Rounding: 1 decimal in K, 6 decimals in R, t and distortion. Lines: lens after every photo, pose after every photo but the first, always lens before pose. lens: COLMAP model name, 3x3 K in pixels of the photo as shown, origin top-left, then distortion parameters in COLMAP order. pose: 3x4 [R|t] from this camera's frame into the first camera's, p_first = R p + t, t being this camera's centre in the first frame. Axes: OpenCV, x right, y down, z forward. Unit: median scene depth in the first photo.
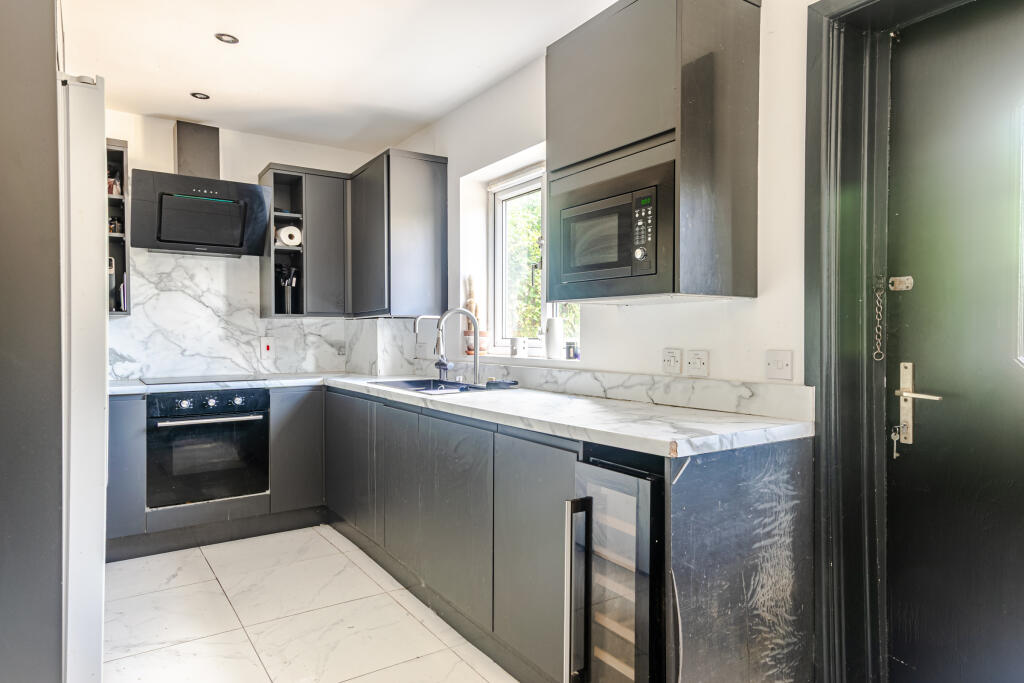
lens RADIAL K [[626.9, 0, 511.6], [0, 626.9, 339.3], [0, 0, 1]] dist [0.030652, -0.001856]
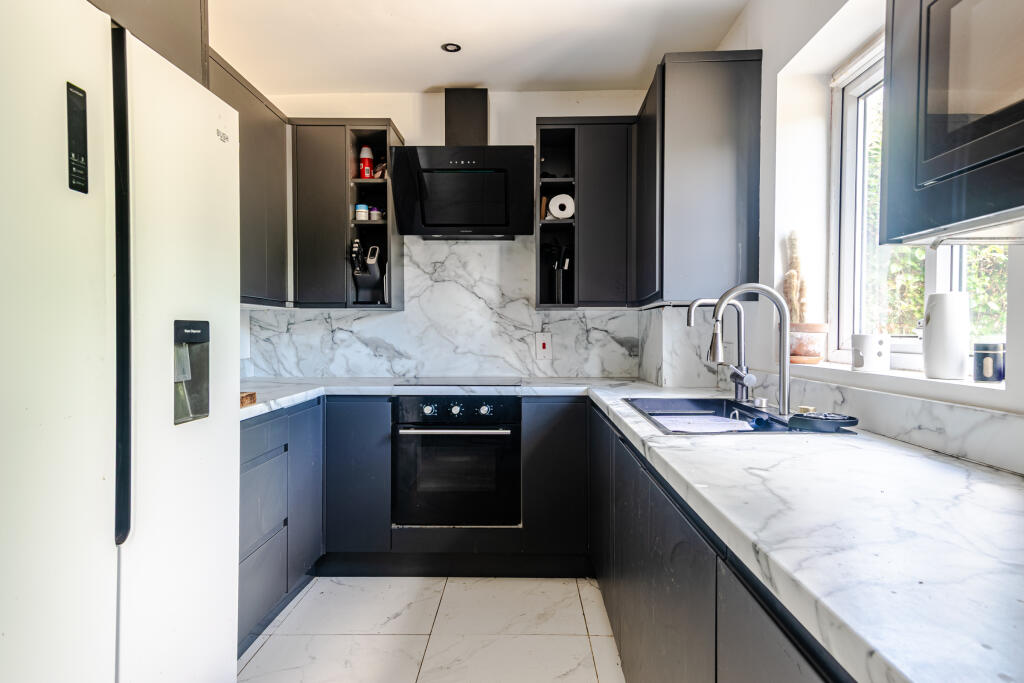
lens RADIAL K [[626.9, 0, 516.0], [0, 626.9, 340.2], [0, 0, 1]] dist [0.030652, -0.001856]
pose [[0.825161, 0.009722, -0.564814, 0.057150], [-0.007291, 0.999952, 0.006560, 0.000975], [0.564850, -0.001295, 0.825192, 0.331760]]
